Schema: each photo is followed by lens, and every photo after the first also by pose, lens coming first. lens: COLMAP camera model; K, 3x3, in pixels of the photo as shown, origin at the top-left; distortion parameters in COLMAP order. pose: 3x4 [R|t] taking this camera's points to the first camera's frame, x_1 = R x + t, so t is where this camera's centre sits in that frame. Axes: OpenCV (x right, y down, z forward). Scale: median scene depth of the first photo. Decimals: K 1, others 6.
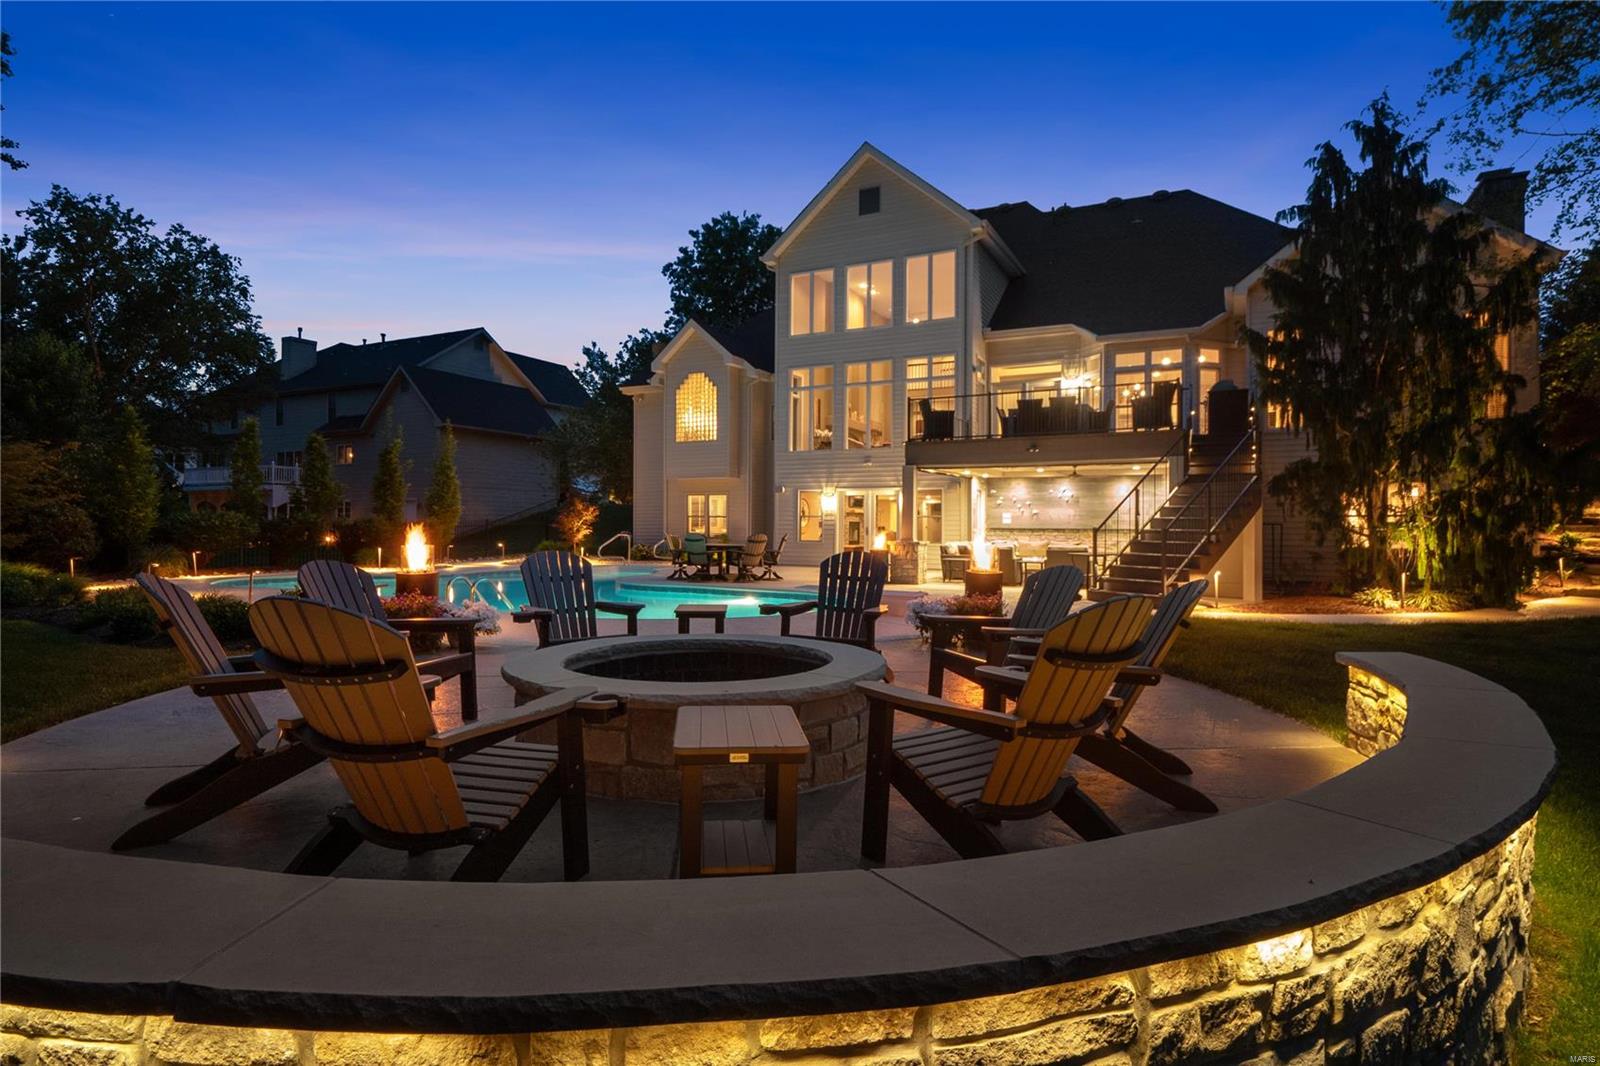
lens RADIAL K [[833.2, 0, 800.0], [0, 833.2, 533.0], [0, 0, 1]] dist [0.013171, -0.000069]
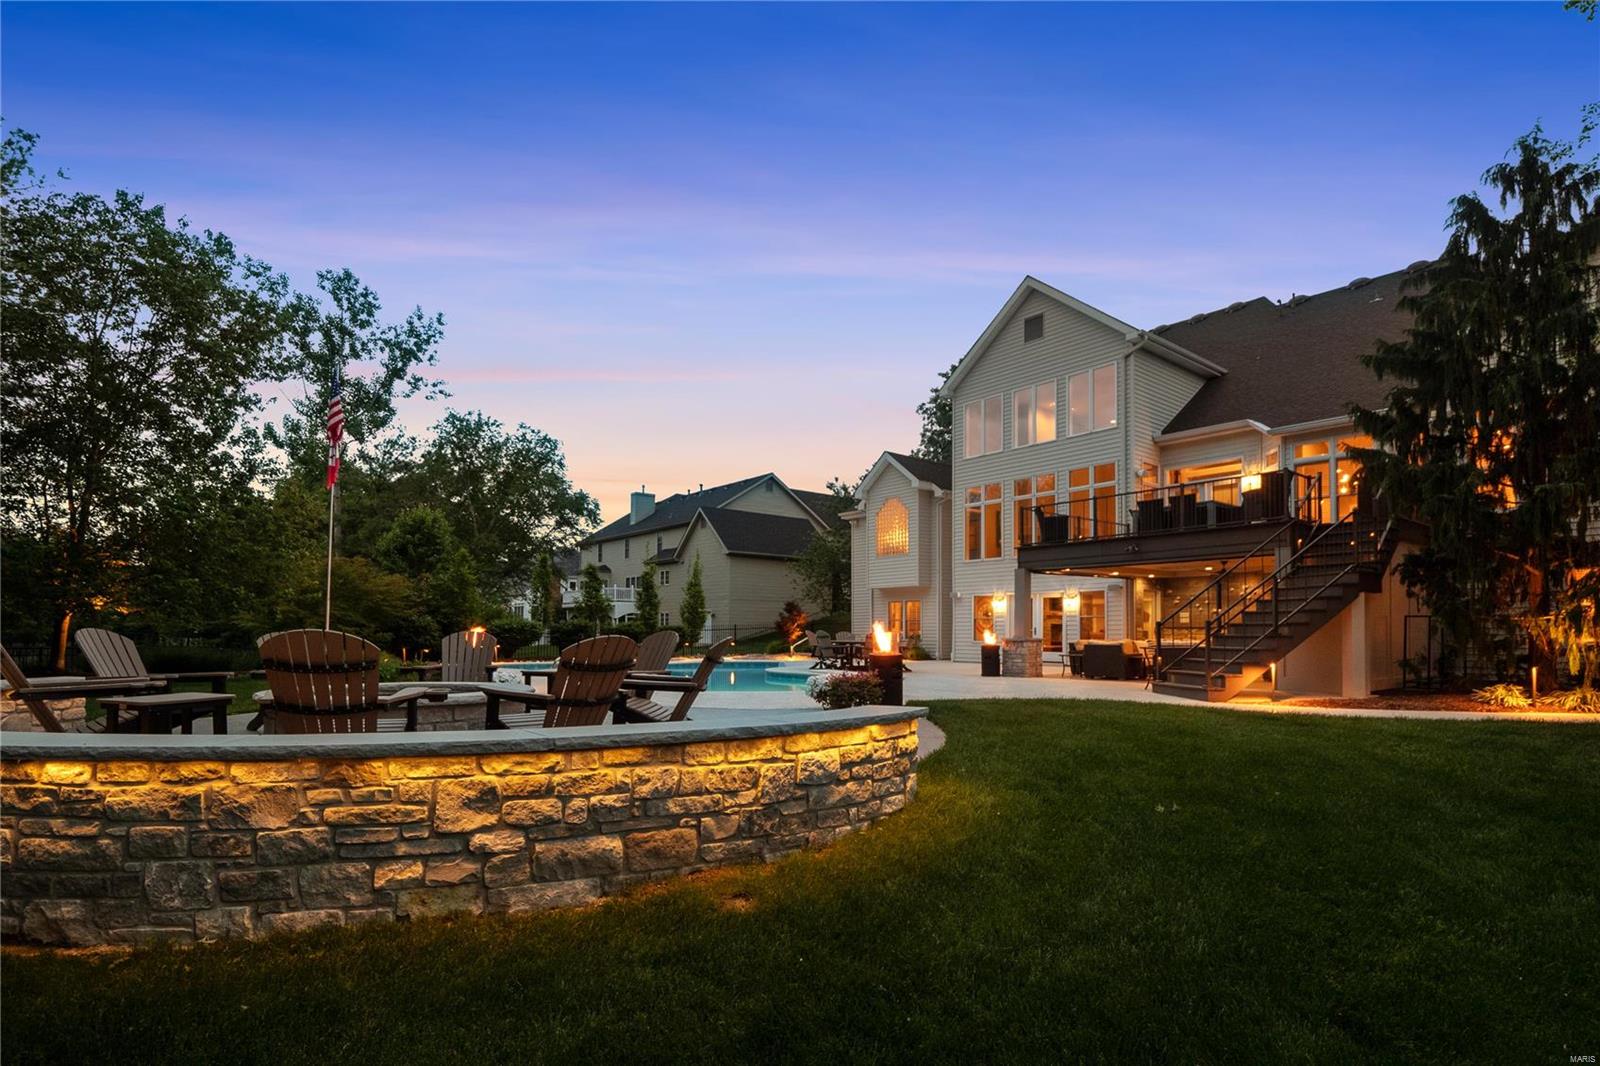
lens RADIAL K [[728.2, 0, 797.1], [0, 728.2, 650.0], [0, 0, 1]] dist [0.000205, -0.000279]
pose [[0.930312, 0.002119, -0.366764, 0.127234], [0.003494, 0.999887, 0.014639, 0.006867], [0.366753, -0.014900, 0.930199, -0.001864]]
